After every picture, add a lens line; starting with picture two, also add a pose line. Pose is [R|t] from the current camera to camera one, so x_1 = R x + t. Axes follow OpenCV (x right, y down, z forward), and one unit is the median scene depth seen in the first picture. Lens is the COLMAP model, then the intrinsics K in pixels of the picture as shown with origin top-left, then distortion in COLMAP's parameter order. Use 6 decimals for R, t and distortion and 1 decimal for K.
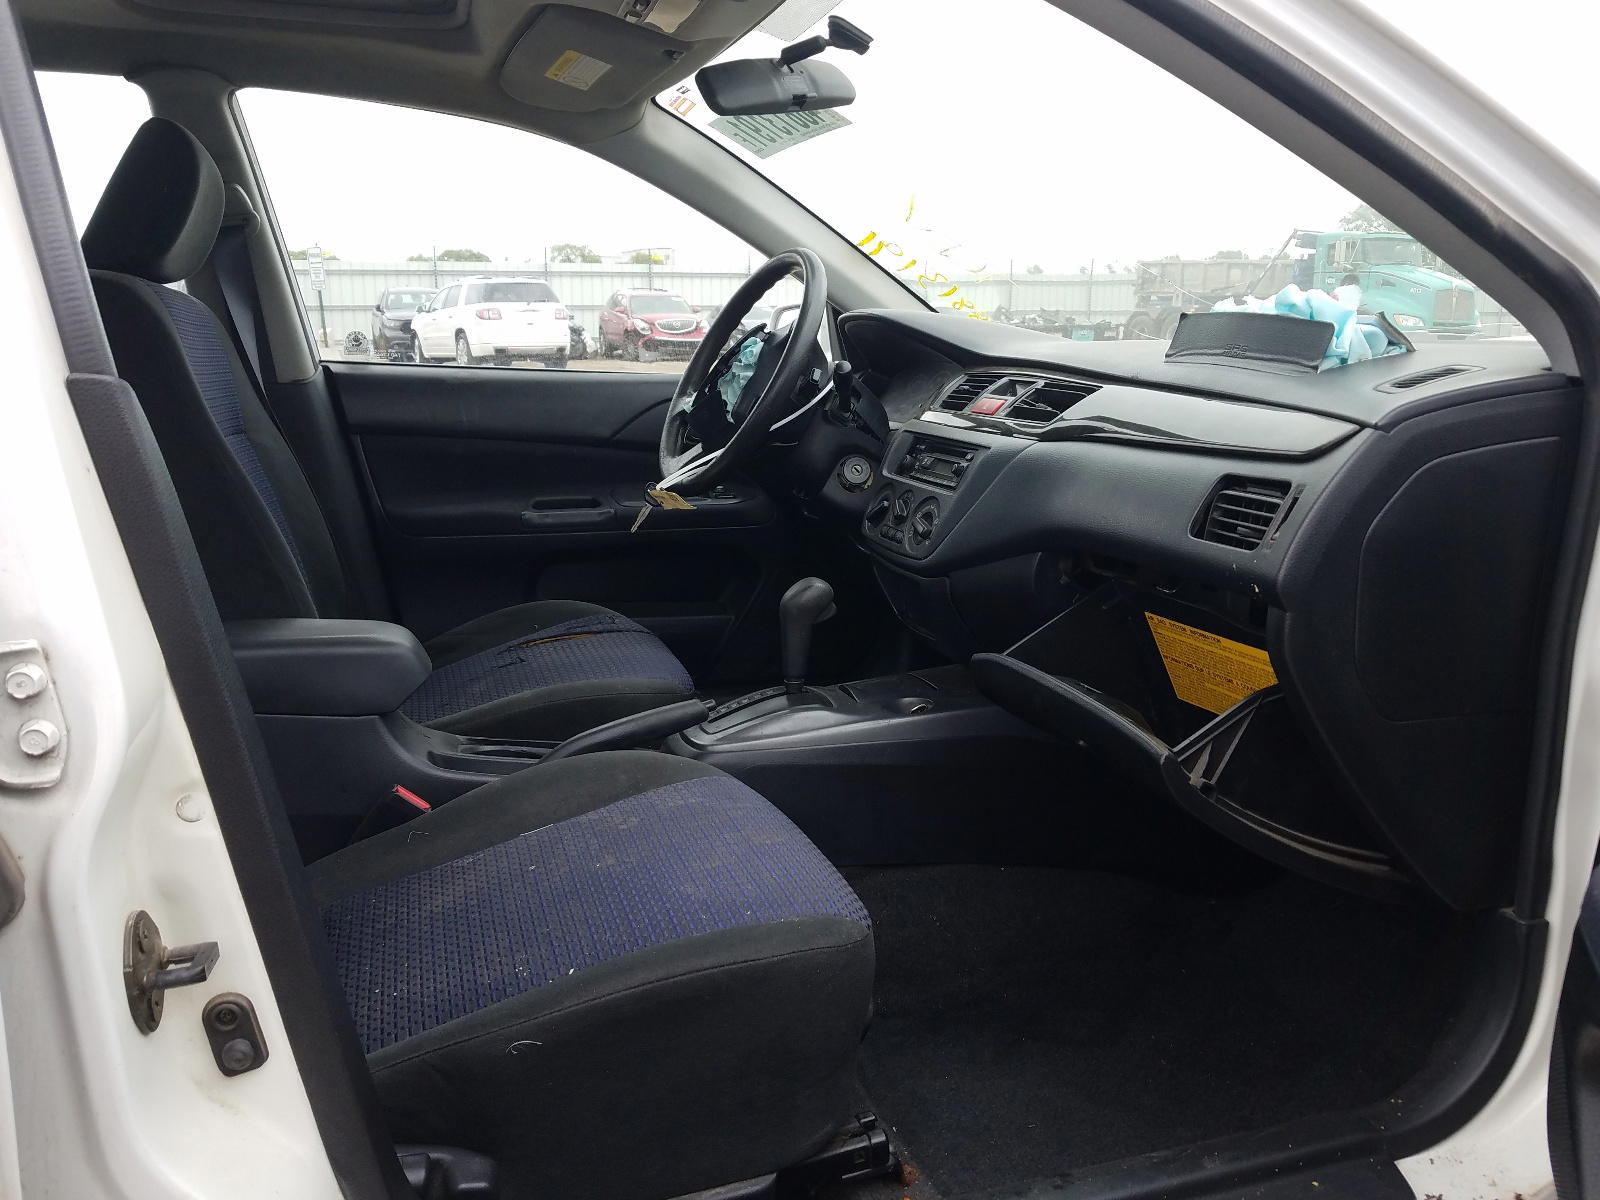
lens RADIAL K [[1113.6, 0, 800.0], [0, 1113.6, 600.0], [0, 0, 1]] dist [0.000390, -0.000283]
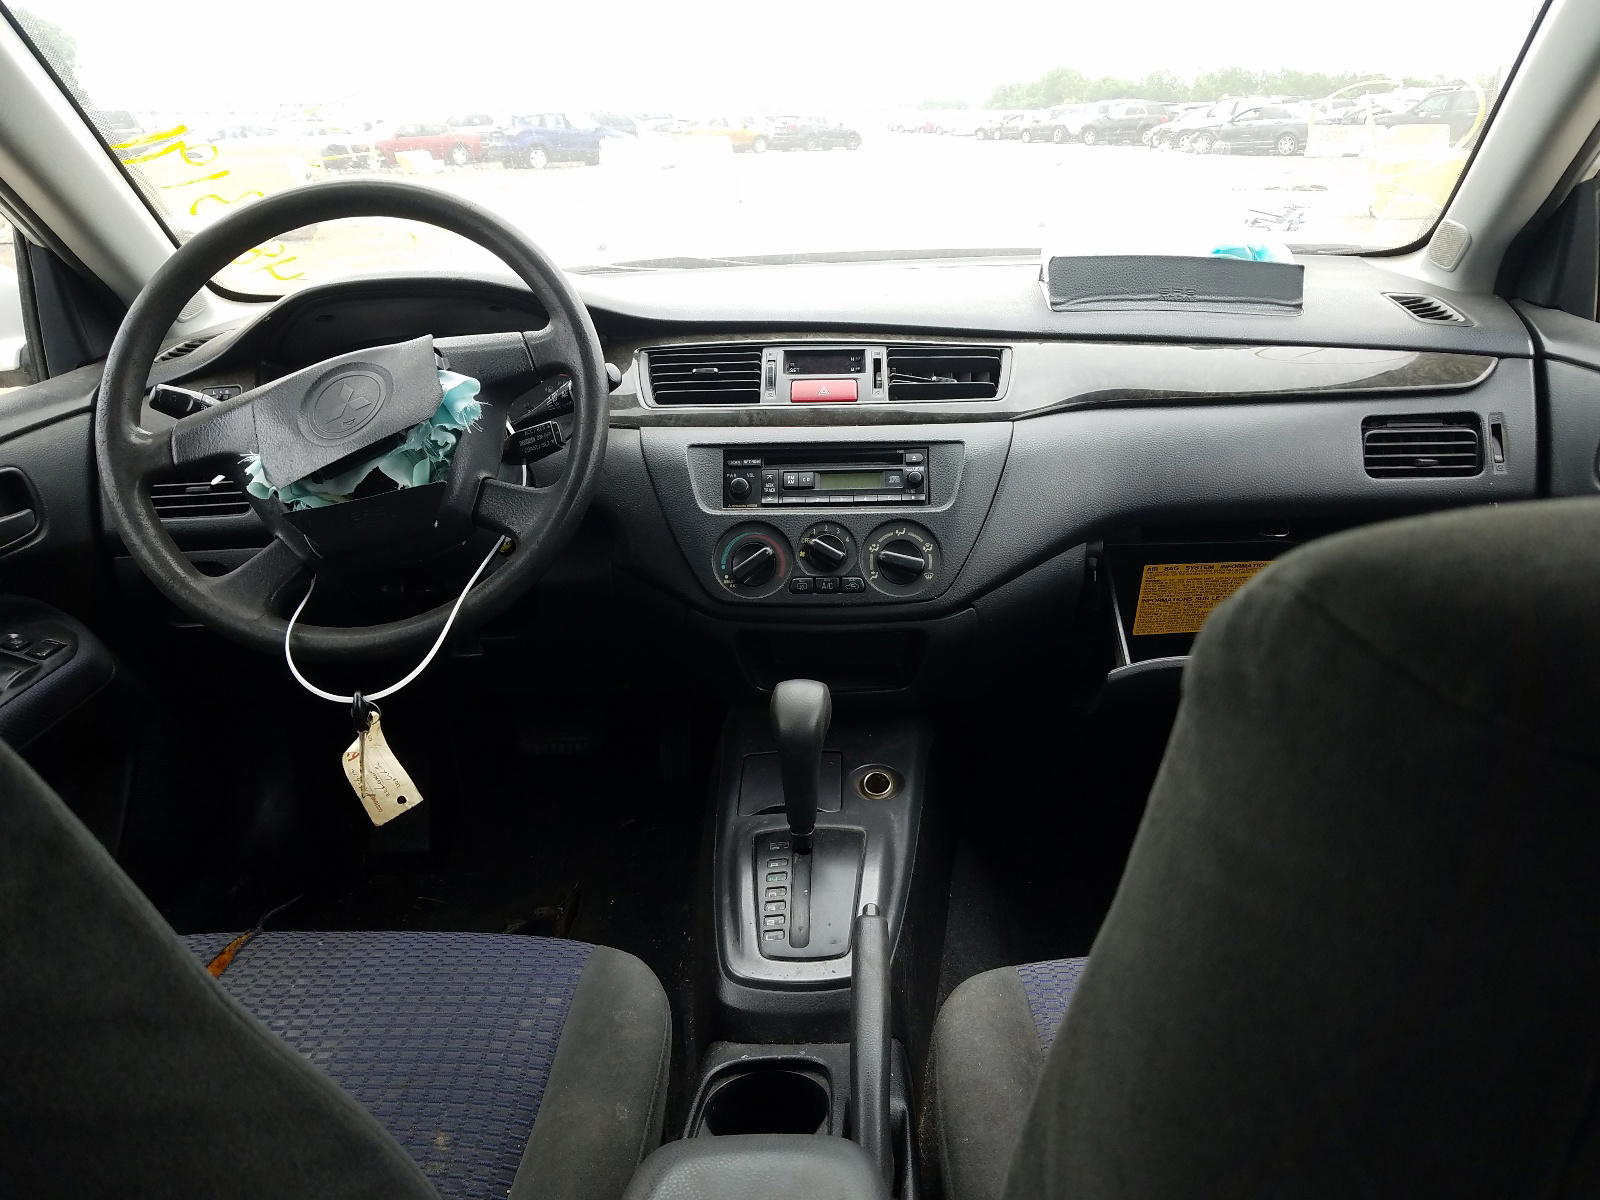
lens RADIAL K [[1113.6, 0, 800.0], [0, 1113.6, 600.0], [0, 0, 1]] dist [0.000390, -0.000283]
pose [[0.384618, -0.355445, 0.851897, -0.722452], [0.249146, 0.928611, 0.274968, -0.335872], [-0.888817, 0.106489, 0.445718, 0.894670]]
